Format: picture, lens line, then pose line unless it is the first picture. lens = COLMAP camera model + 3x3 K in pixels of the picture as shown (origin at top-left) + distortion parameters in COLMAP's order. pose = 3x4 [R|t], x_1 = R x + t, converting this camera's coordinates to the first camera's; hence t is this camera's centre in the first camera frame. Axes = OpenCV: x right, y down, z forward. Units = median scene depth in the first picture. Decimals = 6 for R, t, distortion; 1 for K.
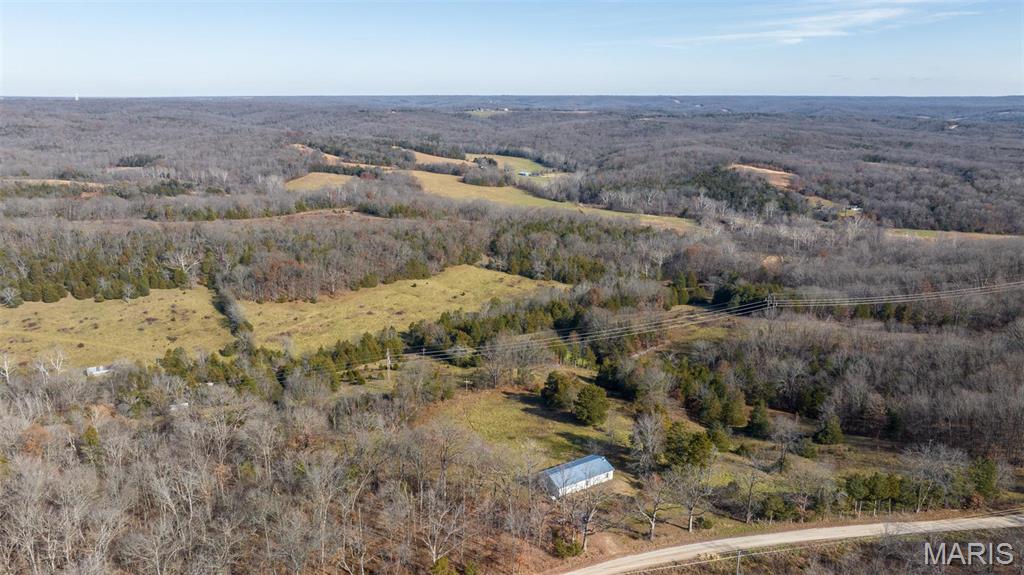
lens RADIAL K [[734.0, 0, 512.0], [0, 734.0, 287.5], [0, 0, 1]] dist [0.001420, -0.001663]
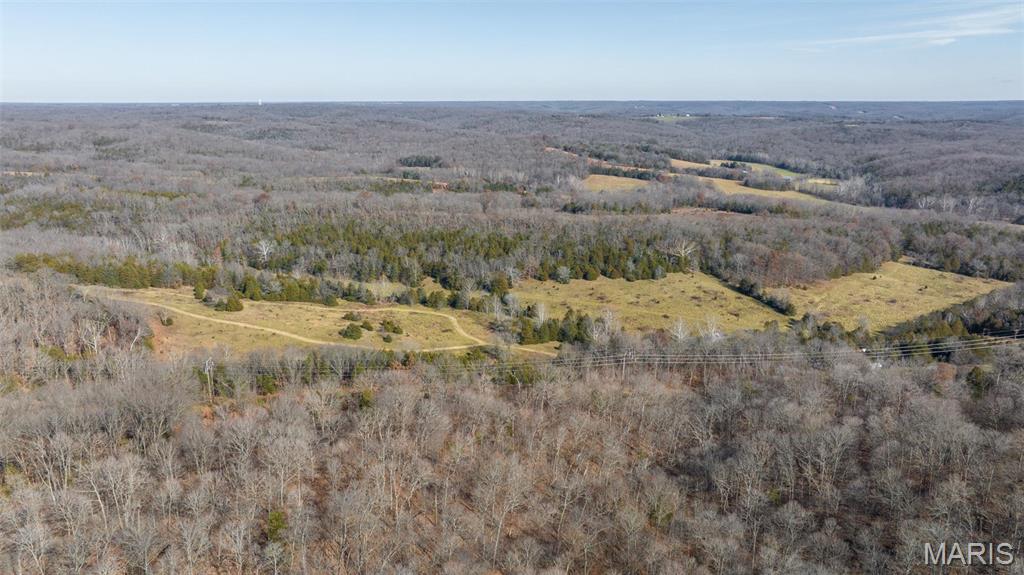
lens RADIAL K [[741.8, 0, 512.0], [0, 741.8, 287.5], [0, 0, 1]] dist [-0.003003, 0.058806]
pose [[0.990190, 0.035900, -0.135034, -0.200807], [-0.037201, 0.999282, -0.007124, 0.015082], [0.134682, 0.012077, 0.990815, -0.061403]]
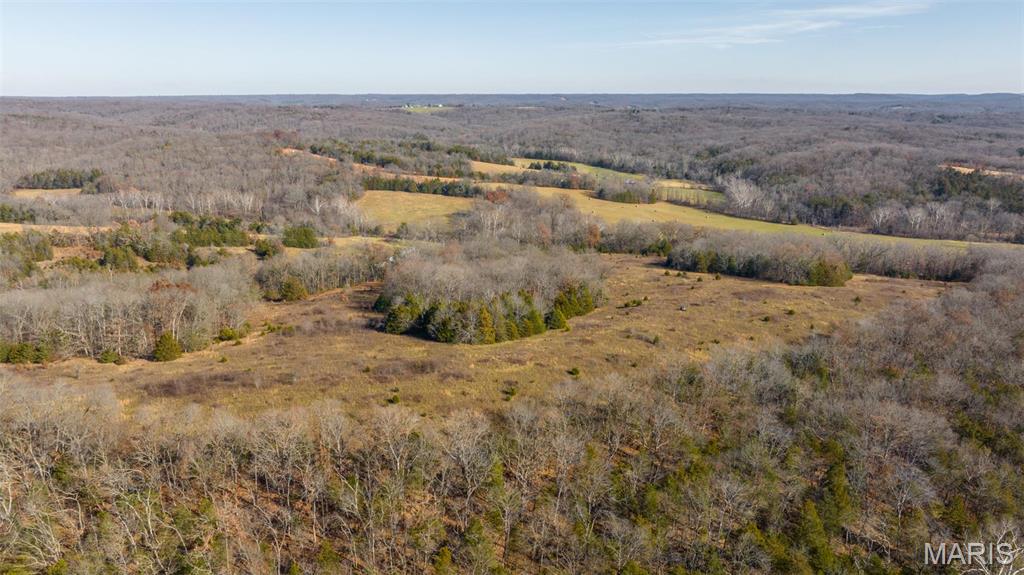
lens RADIAL K [[734.0, 0, 512.0], [0, 734.0, 287.5], [0, 0, 1]] dist [0.001420, -0.001663]
pose [[0.975472, -0.058512, 0.212203, -0.247017], [0.058795, 0.998258, 0.004981, -0.054946], [-0.212124, 0.007618, 0.977213, 0.273028]]
